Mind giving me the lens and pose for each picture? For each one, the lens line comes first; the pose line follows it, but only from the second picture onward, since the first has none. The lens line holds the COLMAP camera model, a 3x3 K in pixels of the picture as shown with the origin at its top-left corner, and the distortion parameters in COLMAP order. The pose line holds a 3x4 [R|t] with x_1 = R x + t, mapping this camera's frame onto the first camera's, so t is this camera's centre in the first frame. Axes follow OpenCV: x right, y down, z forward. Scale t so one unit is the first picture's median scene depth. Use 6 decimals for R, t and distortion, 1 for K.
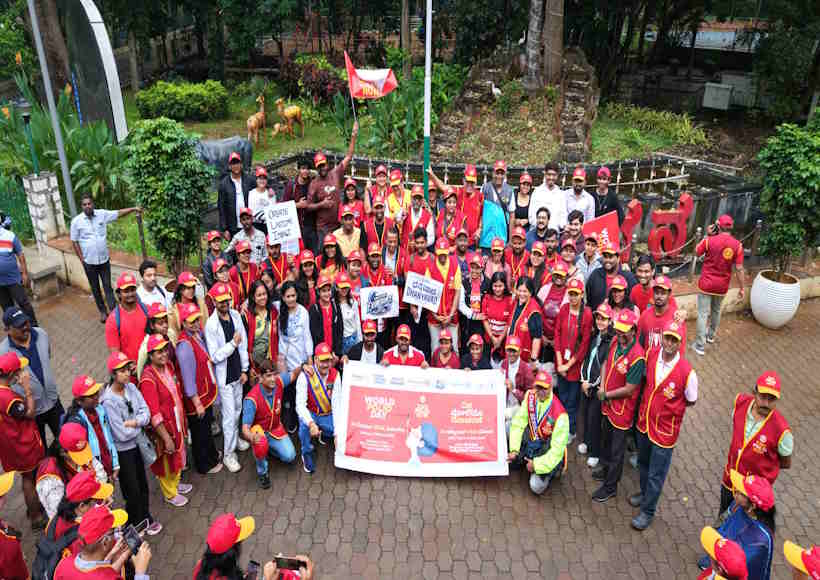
lens RADIAL K [[680.1, 0, 410.0], [0, 680.1, 290.0], [0, 0, 1]] dist [0.002342, -0.000342]
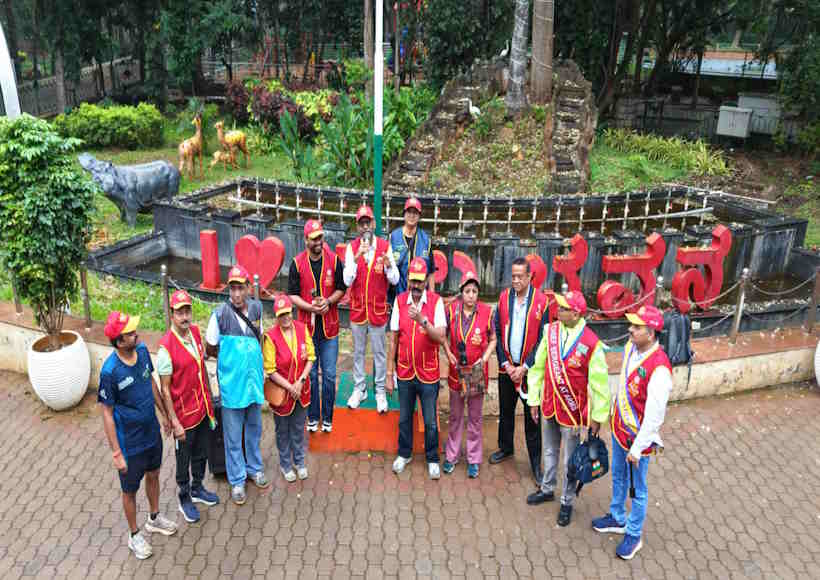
lens RADIAL K [[680.1, 0, 410.0], [0, 680.1, 290.0], [0, 0, 1]] dist [0.002342, -0.000342]
pose [[0.999465, 0.007770, 0.031785, 0.023527], [-0.005080, 0.996464, -0.083864, -0.002764], [-0.032325, 0.083658, 0.995970, 0.192189]]
